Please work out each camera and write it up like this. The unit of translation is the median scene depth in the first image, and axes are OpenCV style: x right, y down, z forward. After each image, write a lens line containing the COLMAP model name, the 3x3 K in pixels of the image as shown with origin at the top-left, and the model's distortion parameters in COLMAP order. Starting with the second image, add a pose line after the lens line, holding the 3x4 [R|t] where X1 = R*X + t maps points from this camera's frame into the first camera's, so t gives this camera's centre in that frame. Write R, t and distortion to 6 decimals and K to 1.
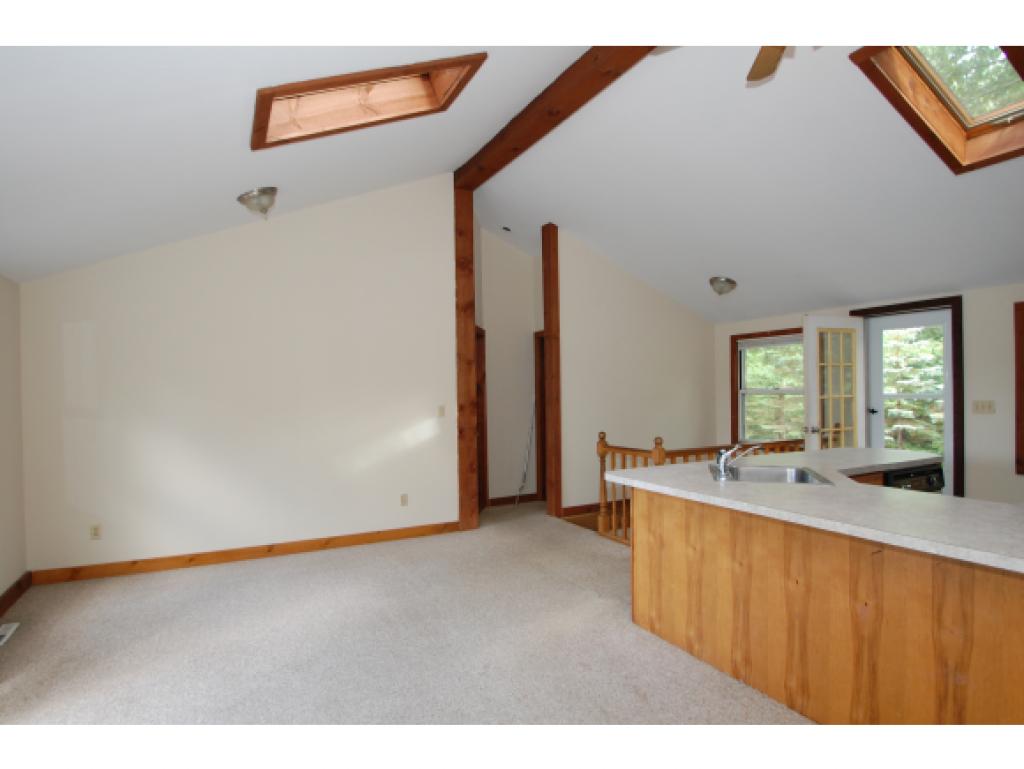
lens RADIAL K [[552.6, 0, 505.6], [0, 552.6, 384.0], [0, 0, 1]] dist [-0.014721, -0.008217]
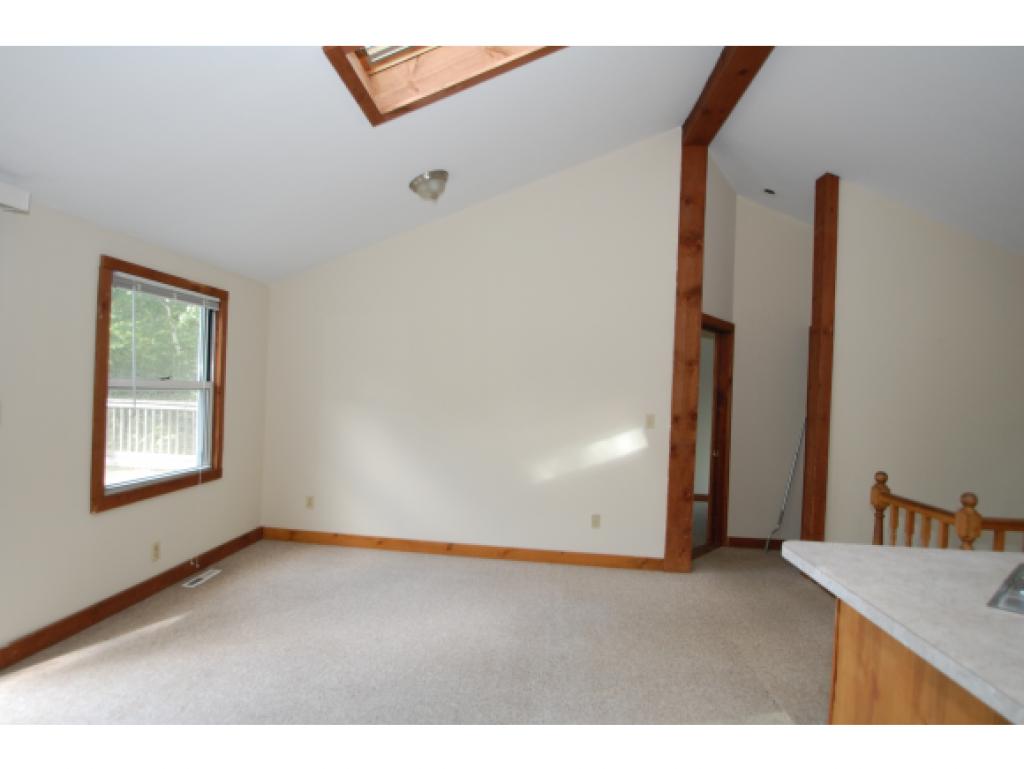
lens RADIAL K [[552.6, 0, 508.0], [0, 552.6, 385.8], [0, 0, 1]] dist [-0.014721, -0.008217]
pose [[0.837362, 0.048478, -0.544496, 0.159541], [-0.050134, 0.998673, 0.011815, -0.002632], [0.544346, 0.017404, 0.838680, 0.208194]]
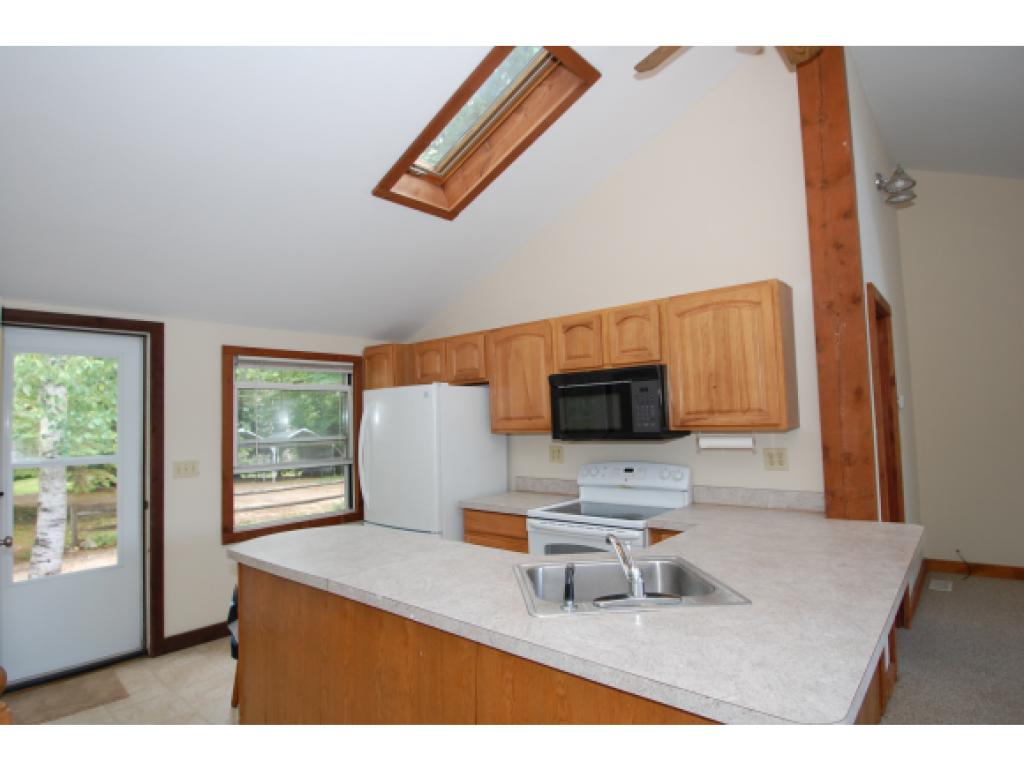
lens RADIAL K [[552.6, 0, 514.4], [0, 552.6, 384.1], [0, 0, 1]] dist [-0.014721, -0.008217]
pose [[-0.365170, 0.087286, 0.926840, -0.034607], [0.040570, 0.996141, -0.077828, 0.000192], [-0.930056, 0.009182, -0.367302, 0.636586]]
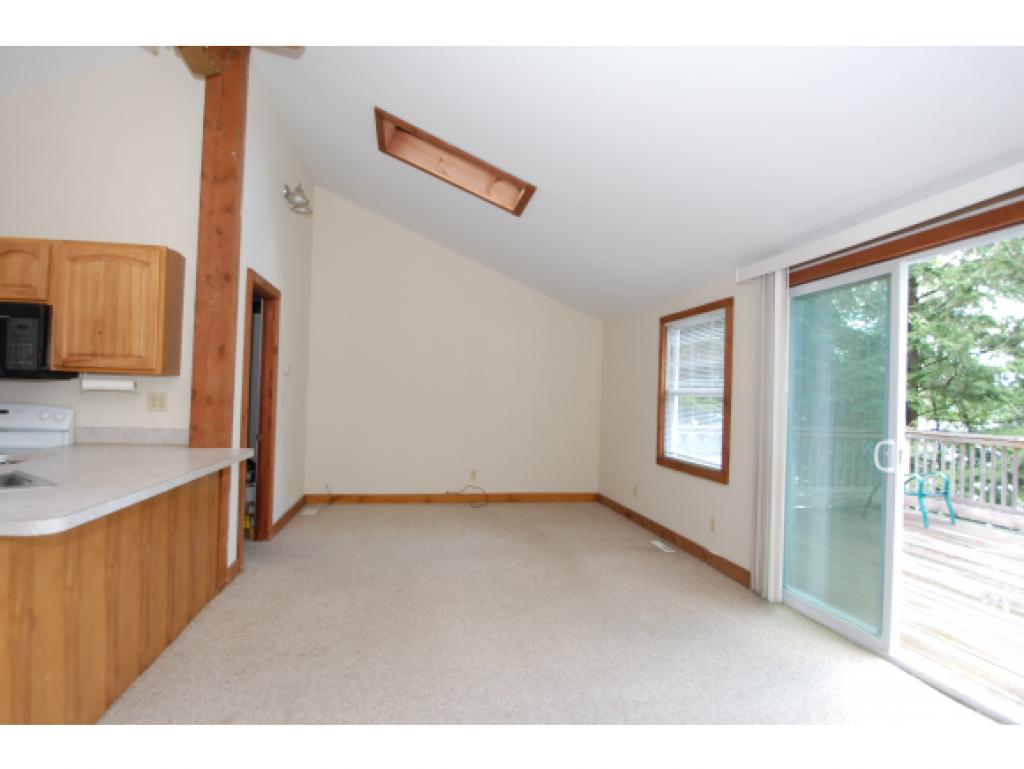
lens RADIAL K [[564.8, 0, 501.5], [0, 564.8, 387.5], [0, 0, 1]] dist [-0.029326, -0.001209]
pose [[-0.943708, -0.009904, 0.330632, -0.093134], [-0.016908, 0.999689, -0.018312, 0.010873], [-0.330348, -0.022872, -0.943582, 0.648419]]
